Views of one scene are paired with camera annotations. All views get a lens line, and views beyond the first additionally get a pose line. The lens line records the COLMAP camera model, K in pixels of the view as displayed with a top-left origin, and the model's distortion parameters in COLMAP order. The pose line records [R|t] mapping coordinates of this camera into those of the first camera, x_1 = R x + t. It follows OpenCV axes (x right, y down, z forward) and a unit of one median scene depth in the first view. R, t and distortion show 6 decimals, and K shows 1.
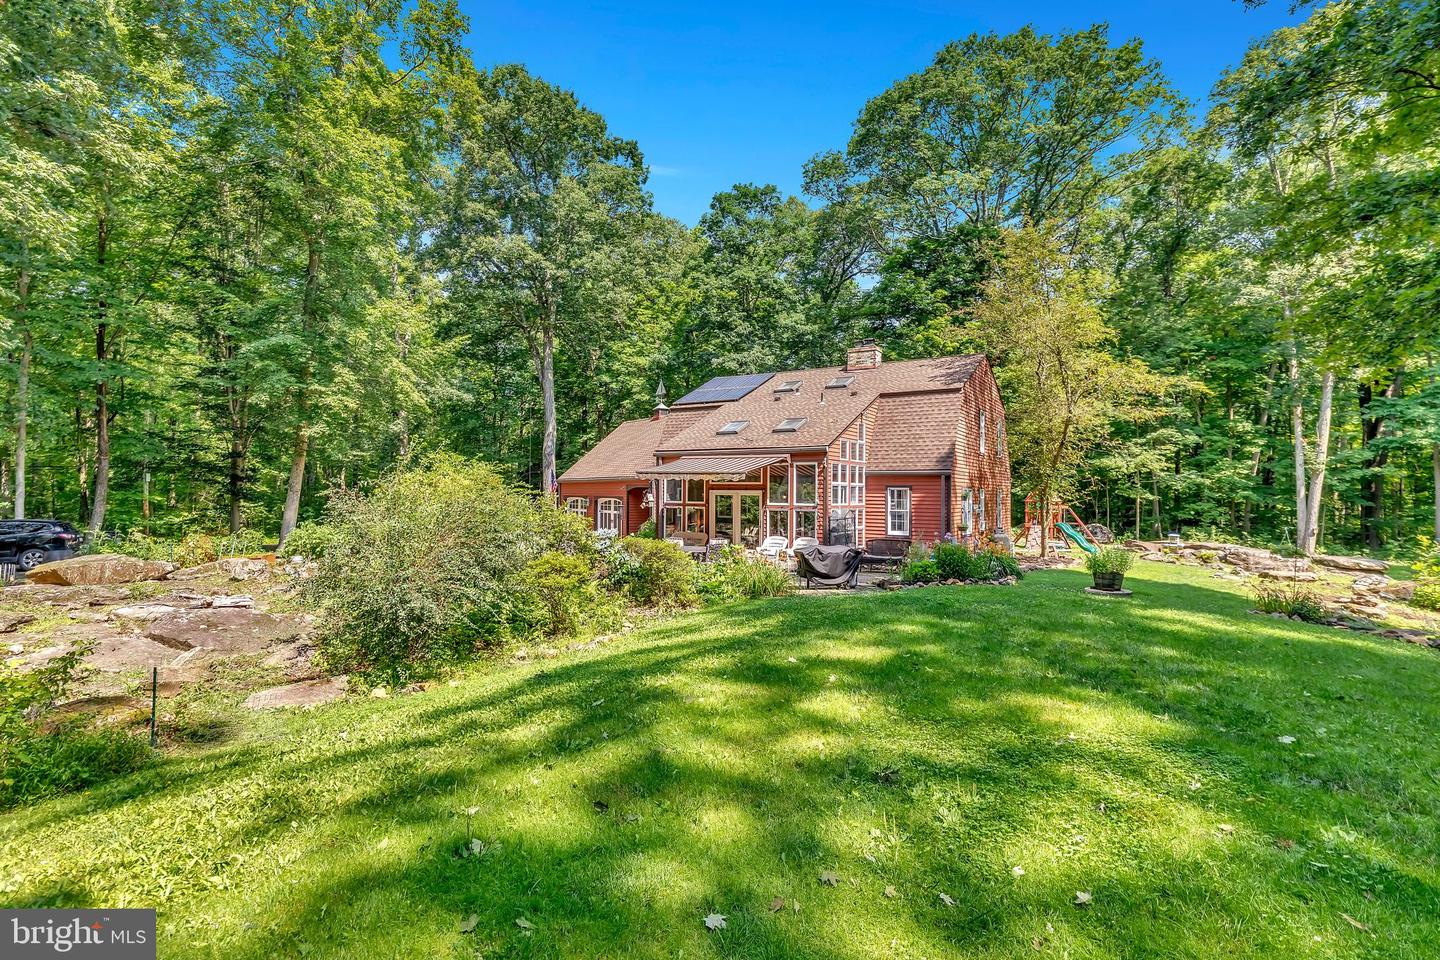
lens RADIAL K [[707.0, 0, 718.8], [0, 707.0, 513.4], [0, 0, 1]] dist [-0.001112, 0.000023]
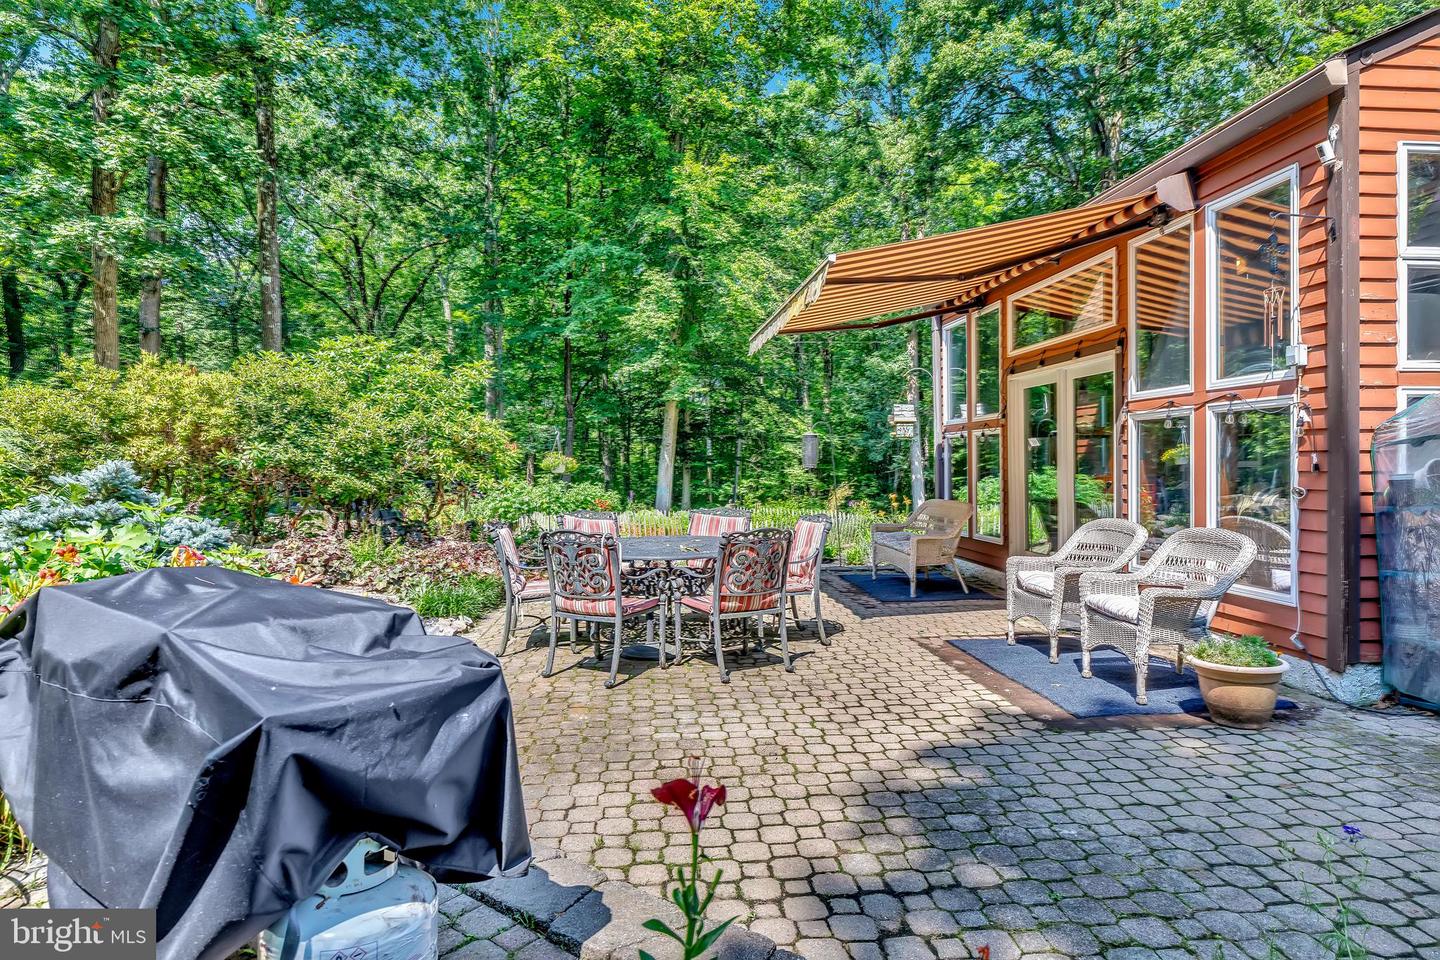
lens RADIAL K [[787.2, 0, 721.5], [0, 787.2, 499.0], [0, 0, 1]] dist [0.003205, -0.008724]
pose [[0.612001, 0.017099, -0.790672, 0.143597], [-0.007287, 0.999846, 0.015982, 0.014721], [0.790824, -0.004019, 0.612031, 0.478226]]
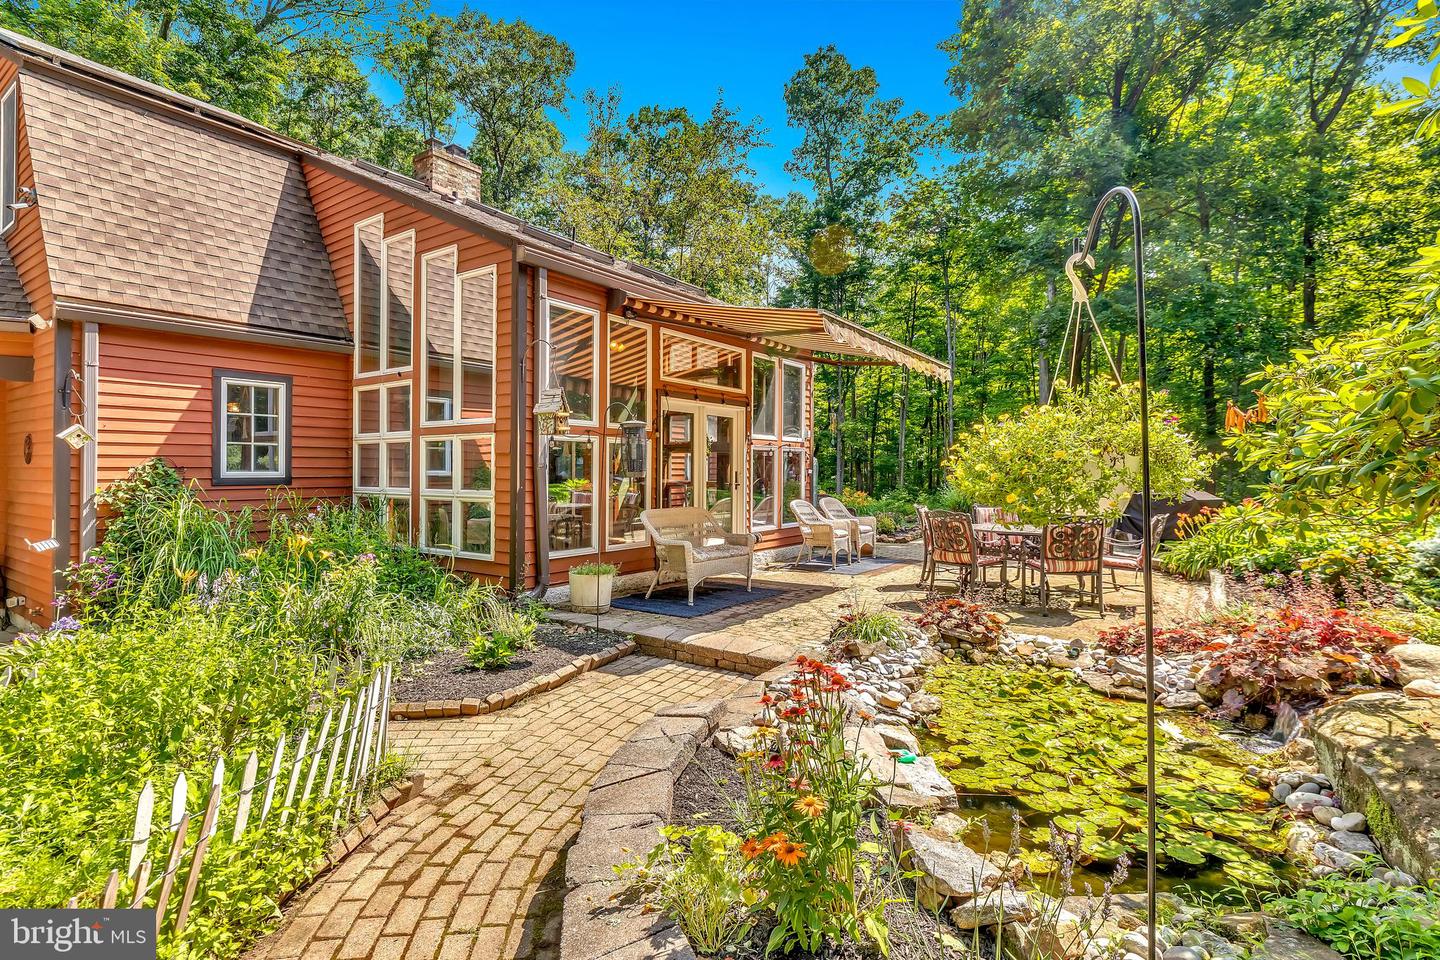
lens RADIAL K [[699.0, 0, 714.1], [0, 699.0, 466.3], [0, 0, 1]] dist [-0.002050, 0.000337]
pose [[0.065978, -0.005623, 0.997805, -0.279149], [0.027470, 0.999615, 0.003817, 0.003140], [-0.997443, 0.027158, 0.066107, 0.681793]]
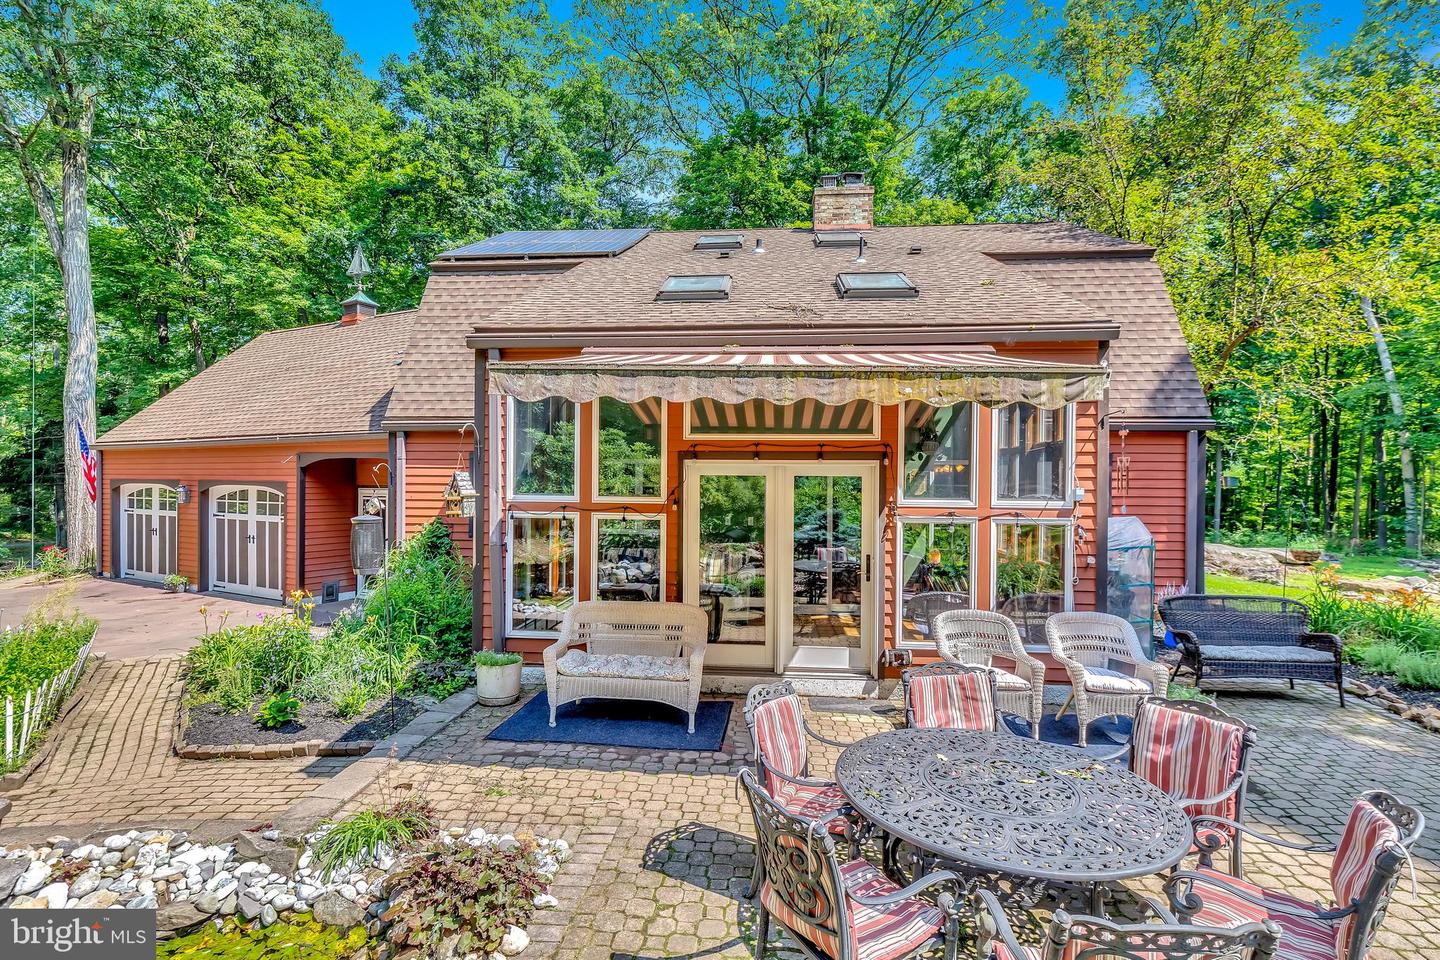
lens RADIAL K [[719.5, 0, 710.2], [0, 719.5, 478.7], [0, 0, 1]] dist [0.000678, 0.001241]
pose [[0.893106, -0.002931, 0.449838, -0.104158], [0.014157, 0.999667, -0.021593, -0.012642], [-0.449624, 0.025653, 0.892849, 0.513506]]
